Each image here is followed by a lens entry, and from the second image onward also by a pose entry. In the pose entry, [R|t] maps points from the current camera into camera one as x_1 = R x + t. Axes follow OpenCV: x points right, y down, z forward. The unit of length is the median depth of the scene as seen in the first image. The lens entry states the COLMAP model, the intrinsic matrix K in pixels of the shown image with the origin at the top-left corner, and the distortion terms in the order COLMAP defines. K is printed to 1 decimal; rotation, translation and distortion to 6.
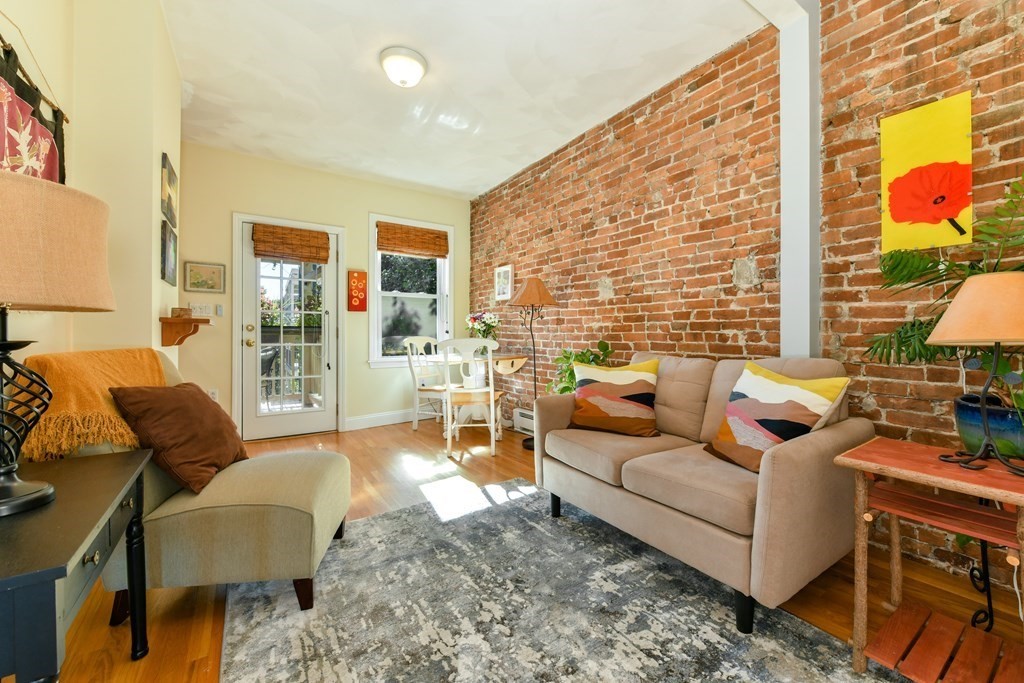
lens RADIAL K [[404.3, 0, 518.2], [0, 404.3, 336.5], [0, 0, 1]] dist [-0.004325, -0.001883]
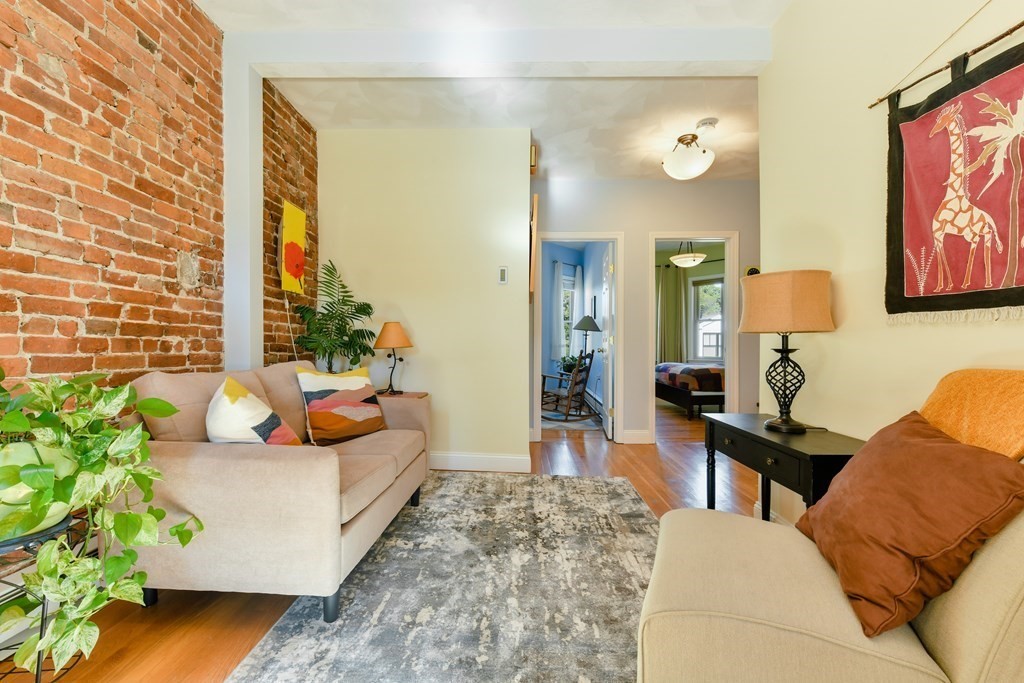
lens RADIAL K [[404.3, 0, 508.0], [0, 404.3, 347.3], [0, 0, 1]] dist [-0.004325, -0.001883]
pose [[-0.807432, -0.006476, 0.589925, -0.343308], [-0.003423, 0.999974, 0.006293, -0.001534], [-0.589950, 0.003062, -0.807434, 0.894393]]
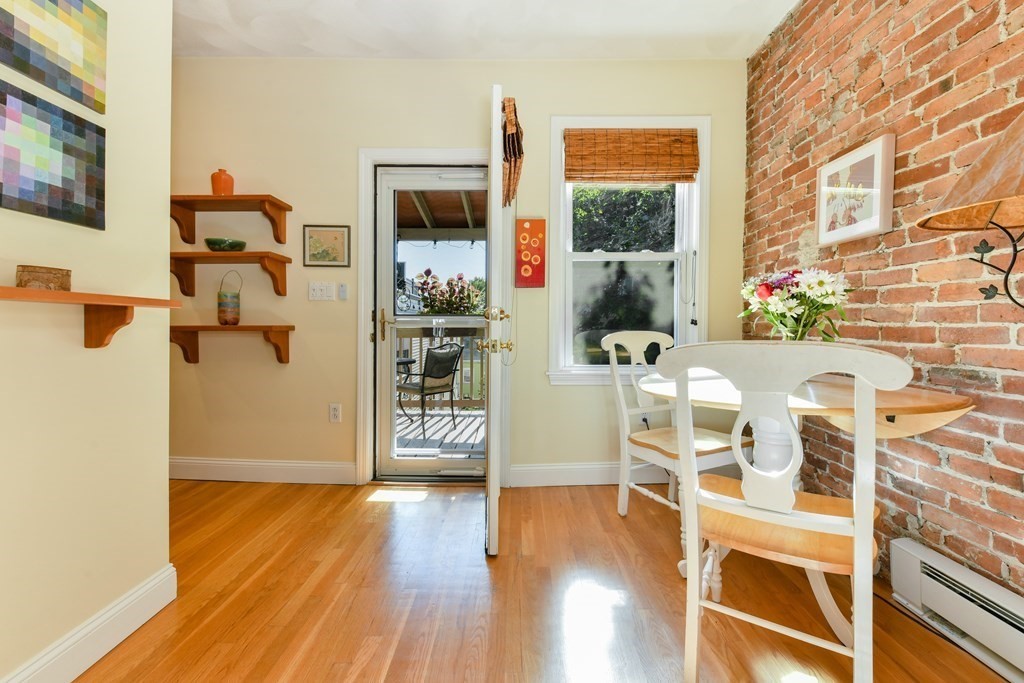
lens RADIAL K [[404.3, 0, 510.3], [0, 404.3, 333.8], [0, 0, 1]] dist [-0.004325, -0.001883]
pose [[0.818768, 0.014195, -0.573949, -0.104793], [-0.007506, 0.999874, 0.014022, -0.003355], [0.574076, -0.007173, 0.818771, 0.645208]]
